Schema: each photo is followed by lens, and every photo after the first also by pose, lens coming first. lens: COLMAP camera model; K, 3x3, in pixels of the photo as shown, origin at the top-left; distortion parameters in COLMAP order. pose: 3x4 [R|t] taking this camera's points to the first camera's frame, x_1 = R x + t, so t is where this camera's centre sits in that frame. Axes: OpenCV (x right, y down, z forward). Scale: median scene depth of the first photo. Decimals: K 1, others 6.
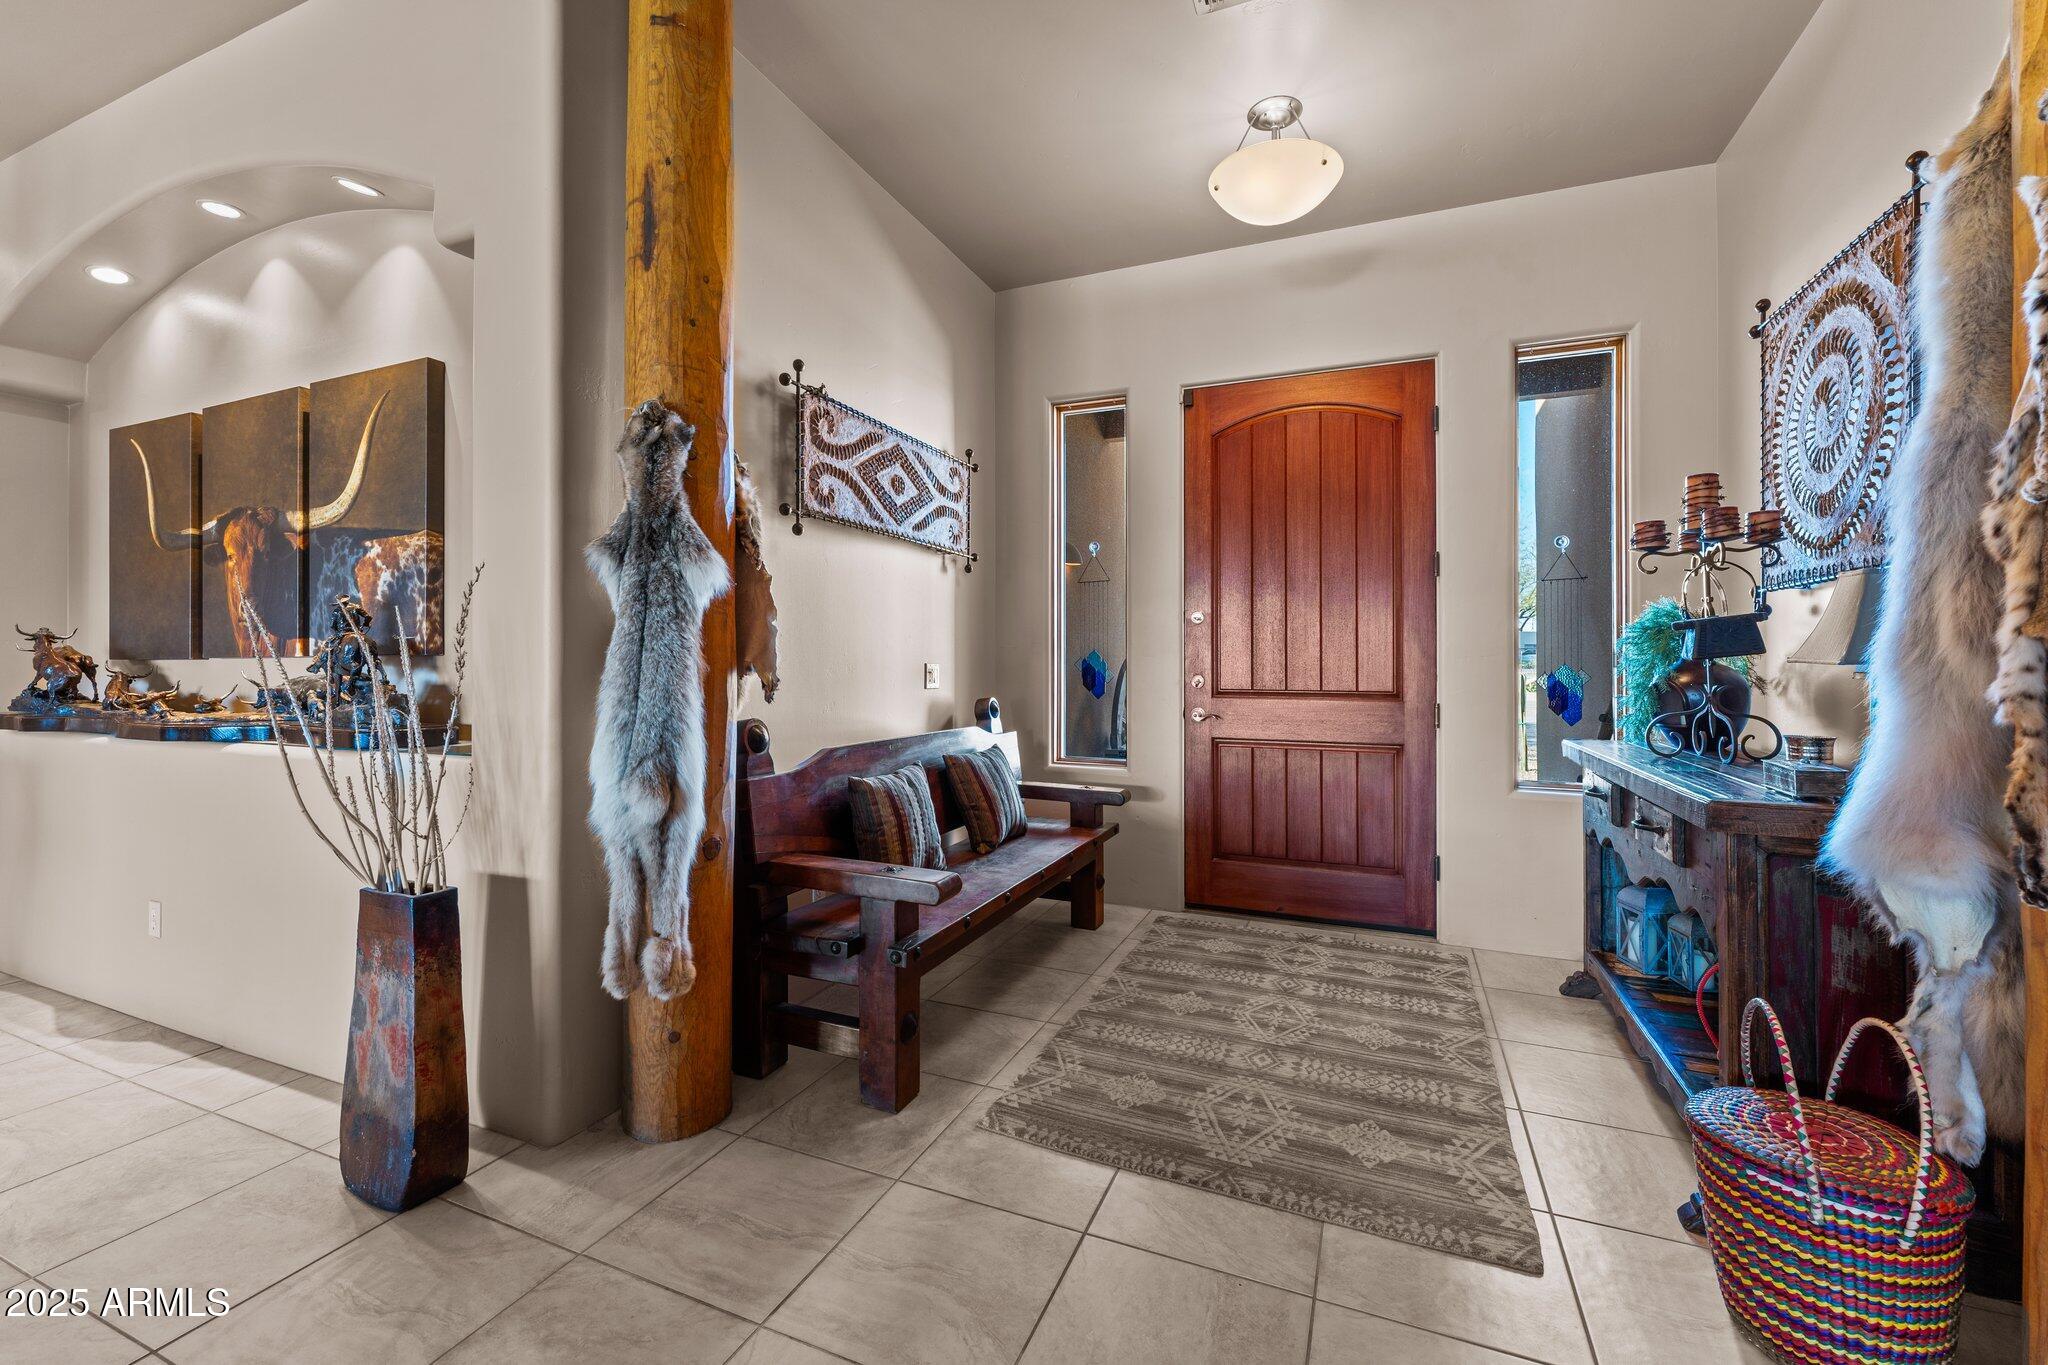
lens RADIAL K [[830.0, 0, 1034.1], [0, 830.0, 661.1], [0, 0, 1]] dist [0.000171, 0.000048]
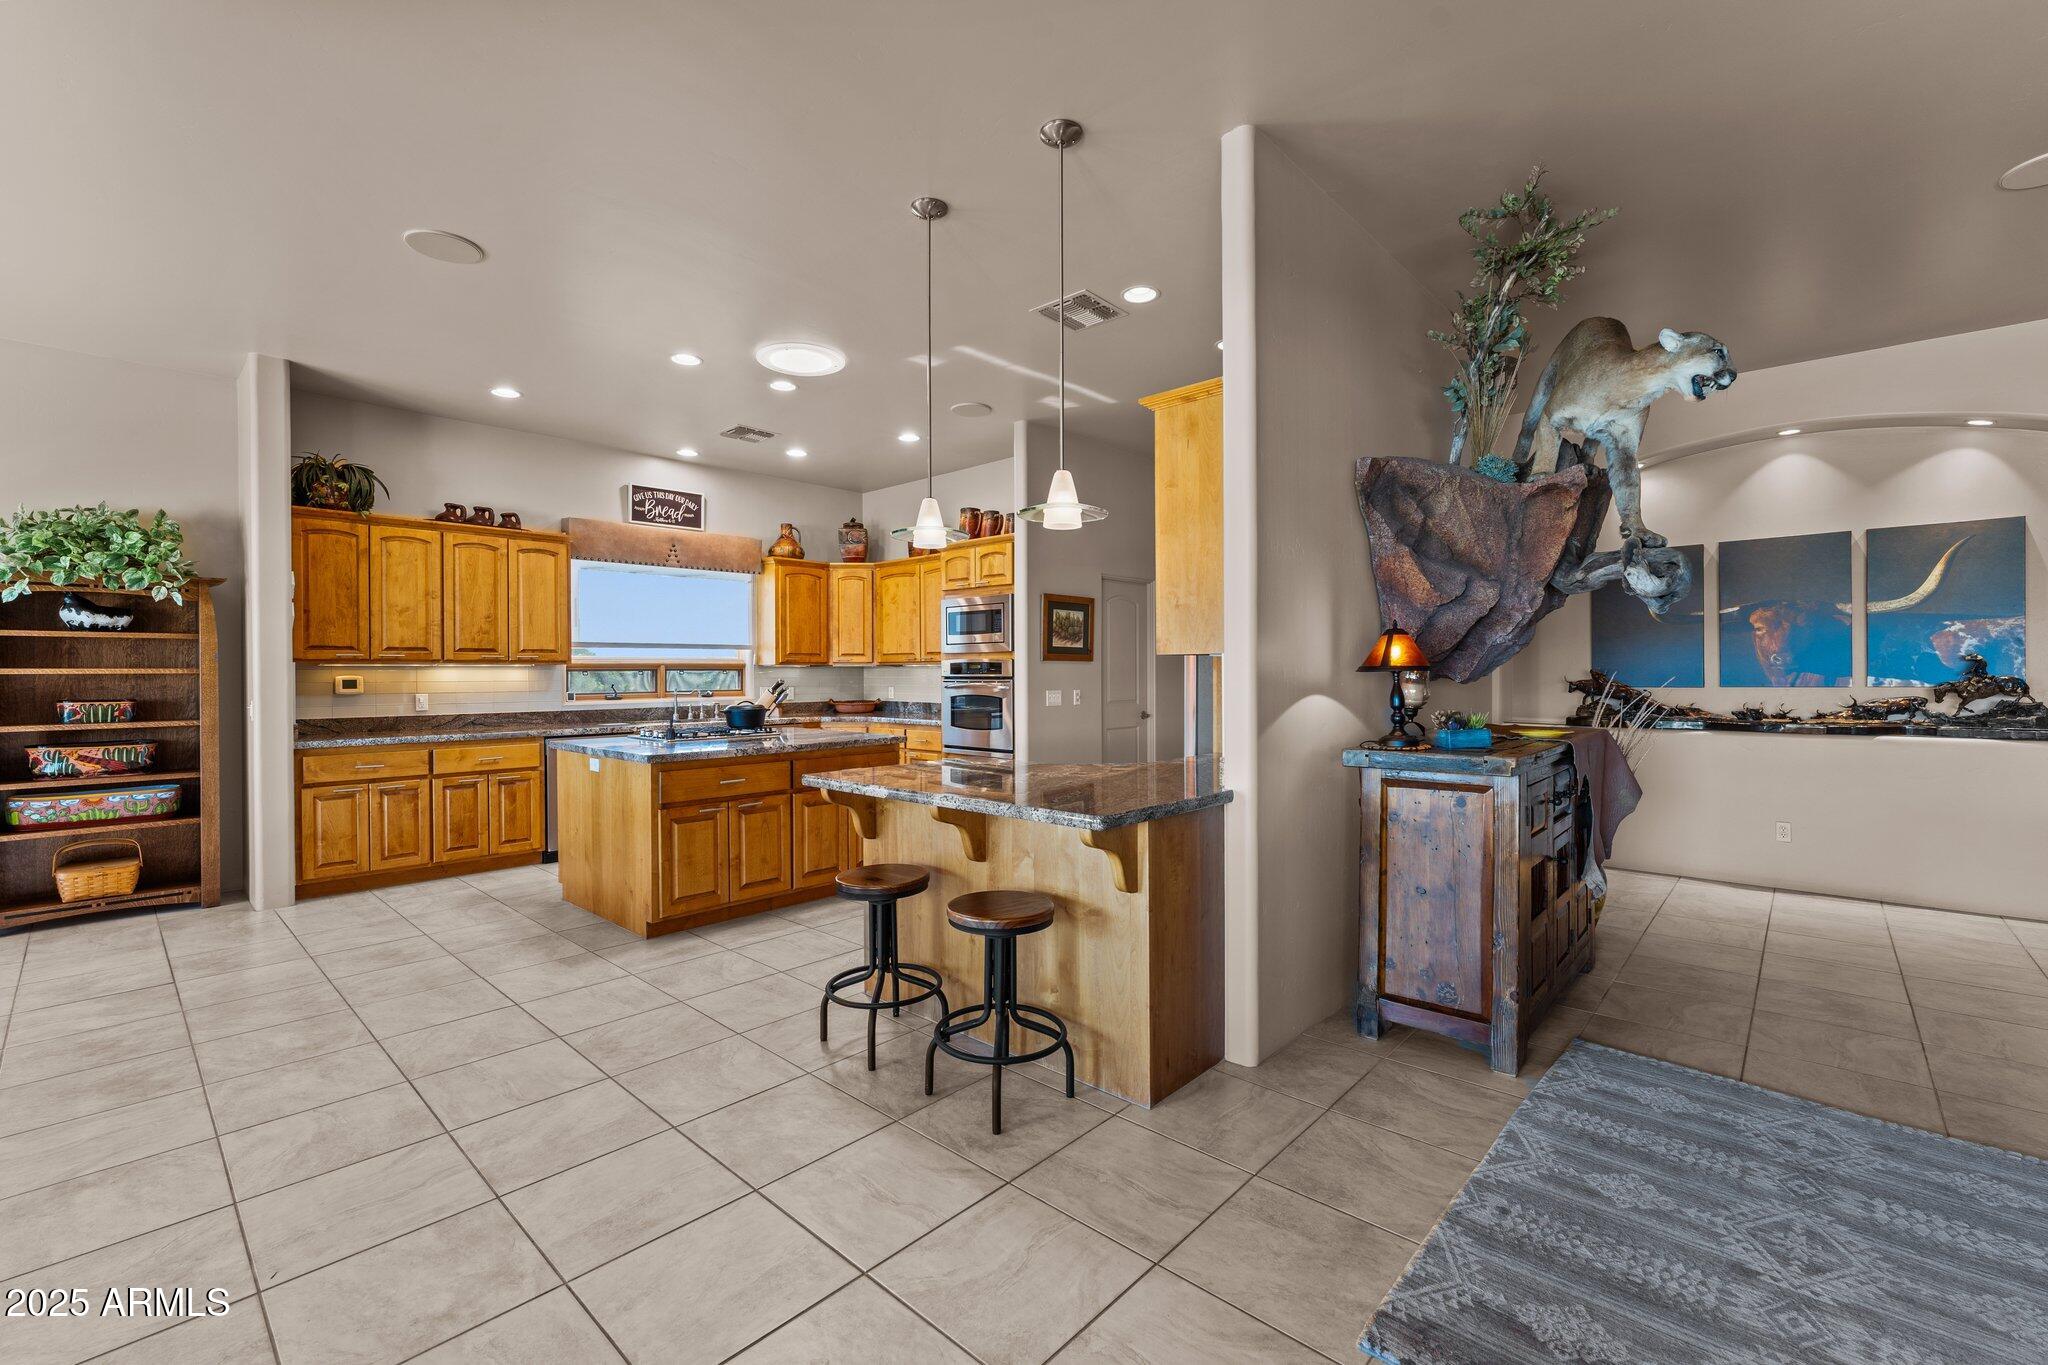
lens RADIAL K [[867.1, 0, 1028.4], [0, 867.1, 675.7], [0, 0, 1]] dist [-0.002430, 0.000178]
pose [[0.940886, -0.004368, -0.338696, -1.977768], [0.006905, 0.999956, 0.006284, -0.054519], [0.338654, -0.008252, 0.940875, -1.339783]]
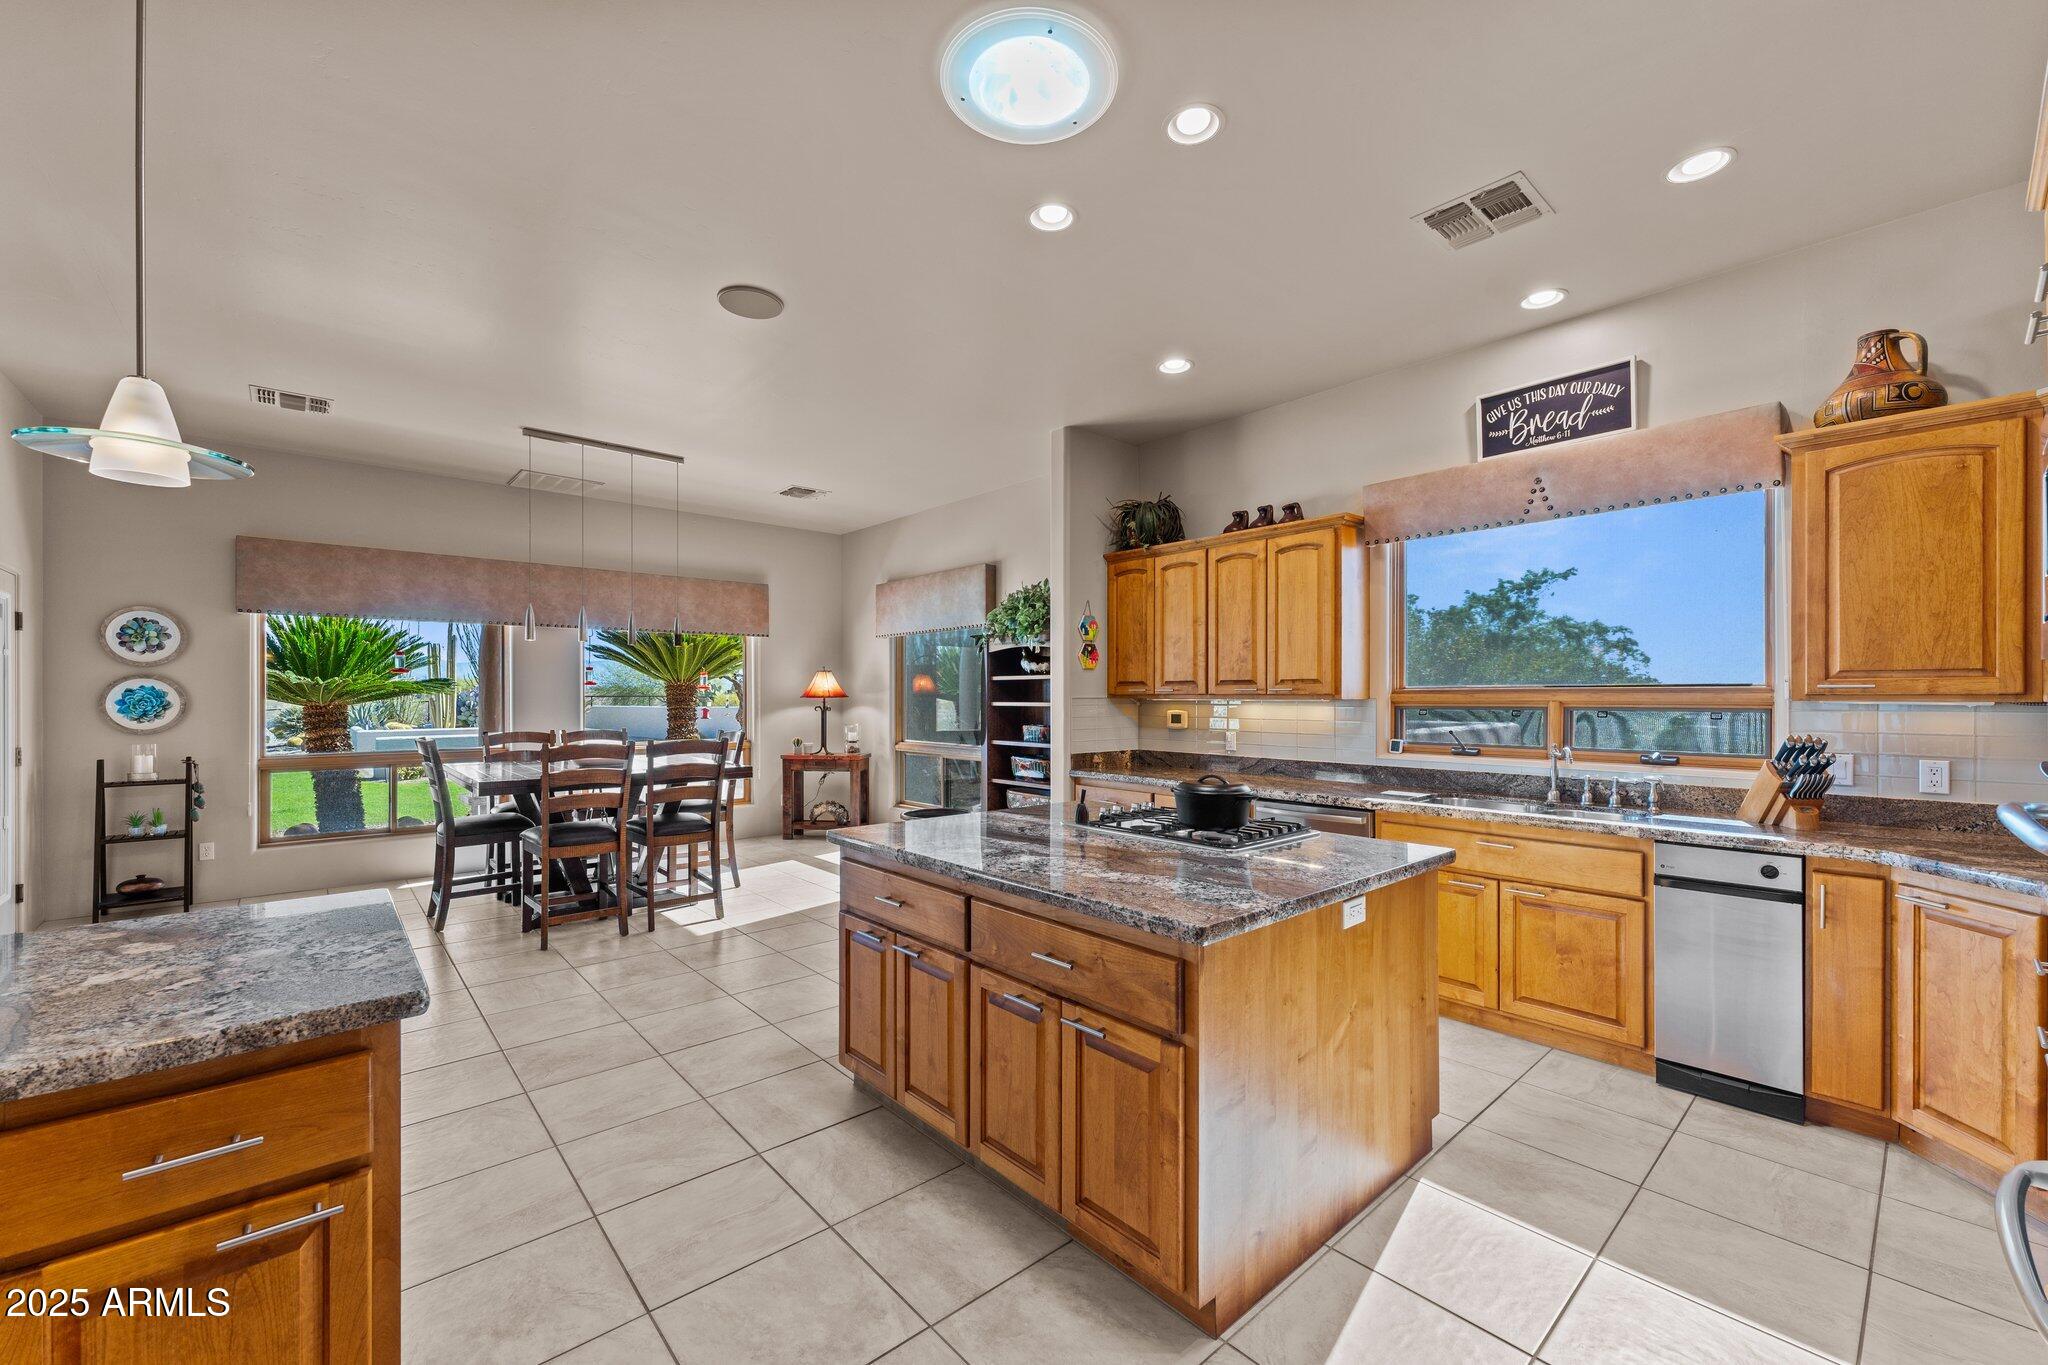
lens RADIAL K [[817.4, 0, 1020.8], [0, 817.4, 694.3], [0, 0, 1]] dist [-0.000128, 0.000147]
pose [[-0.440271, -0.005245, -0.897850, -2.290240], [0.000265, 0.999982, -0.005972, -0.079537], [0.897865, -0.002867, -0.440262, 0.584150]]
